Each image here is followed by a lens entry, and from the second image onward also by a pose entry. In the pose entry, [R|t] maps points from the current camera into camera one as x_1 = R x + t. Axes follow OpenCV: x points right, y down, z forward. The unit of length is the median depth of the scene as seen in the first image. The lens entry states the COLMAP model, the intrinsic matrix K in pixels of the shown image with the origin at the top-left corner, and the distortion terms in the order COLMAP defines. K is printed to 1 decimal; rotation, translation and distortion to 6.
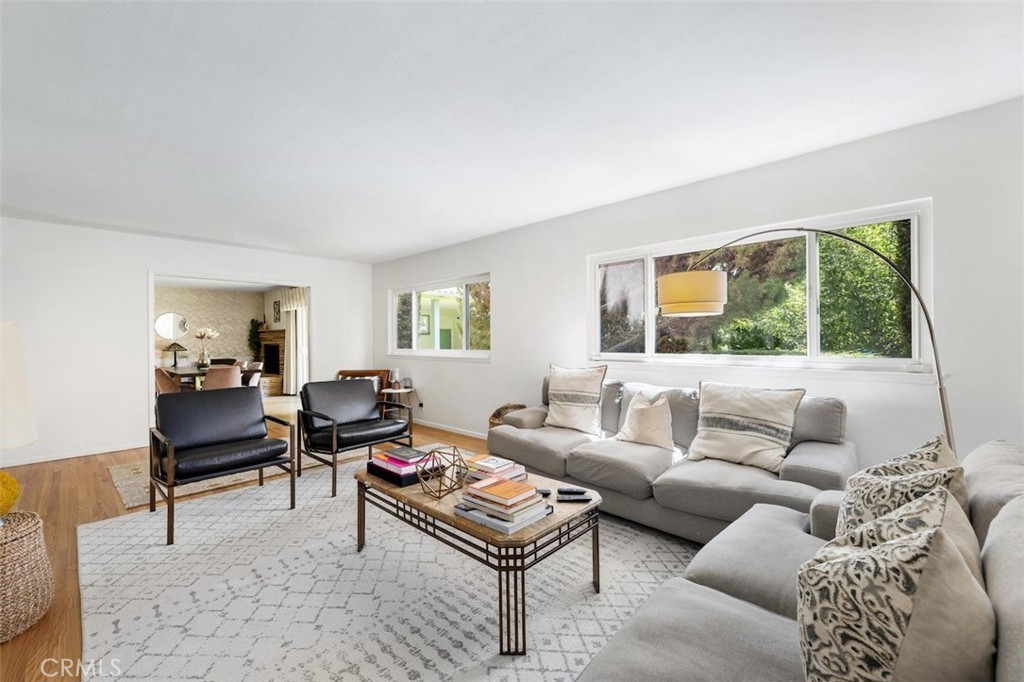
lens RADIAL K [[408.7, 0, 512.9], [0, 408.7, 341.9], [0, 0, 1]] dist [-0.000944, 0.000175]
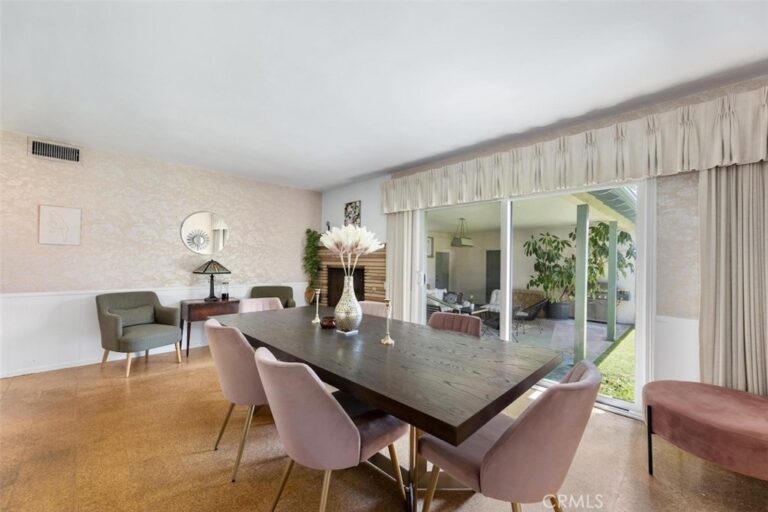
lens RADIAL K [[306.5, 0, 385.5], [0, 306.5, 258.8], [0, 0, 1]] dist [-0.000944, 0.000175]
pose [[0.999369, 0.021654, -0.028139, -0.976812], [-0.022408, 0.999391, -0.026766, 0.011607], [0.027542, 0.027380, 0.999246, 0.968722]]
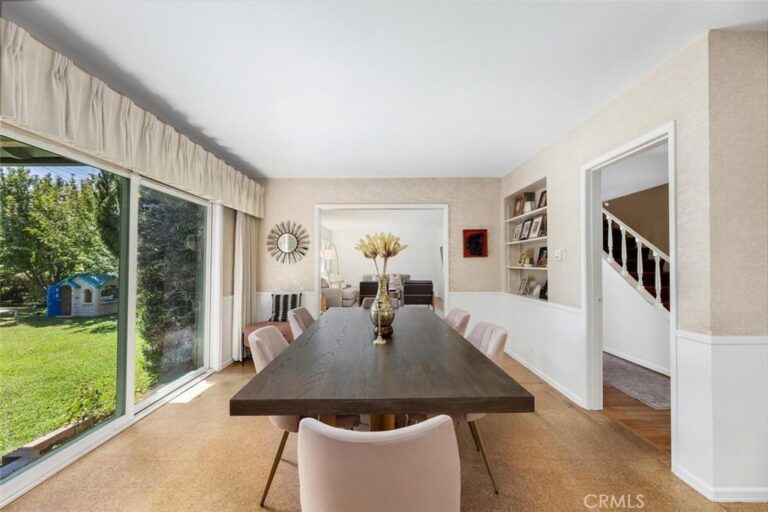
lens RADIAL K [[306.5, 0, 384.5], [0, 306.5, 256.2], [0, 0, 1]] dist [-0.000944, 0.000175]
pose [[-0.701493, 0.022406, 0.712324, -1.344514], [0.013702, 0.999745, -0.017953, -0.000104], [-0.712544, -0.002834, -0.701621, 1.668703]]
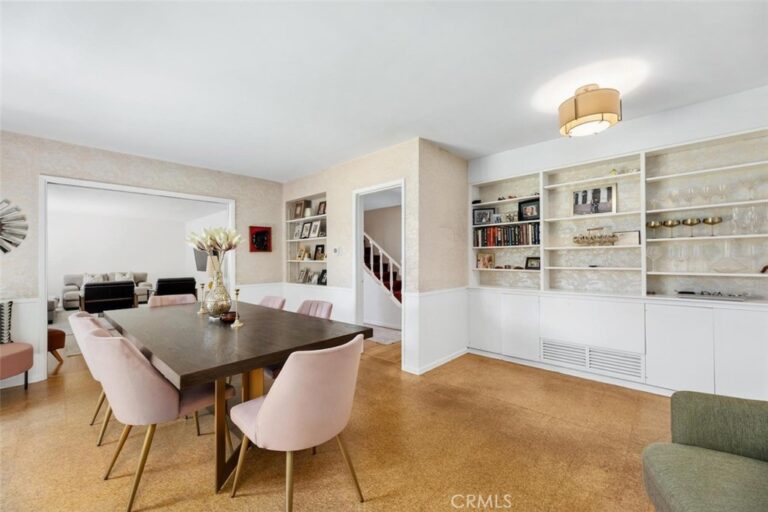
lens RADIAL K [[306.5, 0, 387.2], [0, 306.5, 255.3], [0, 0, 1]] dist [-0.000944, 0.000175]
pose [[-0.999529, 0.008675, -0.029439, -1.267088], [0.008613, 0.999960, 0.002245, 0.002075], [0.029457, 0.001991, -0.999564, 1.842600]]
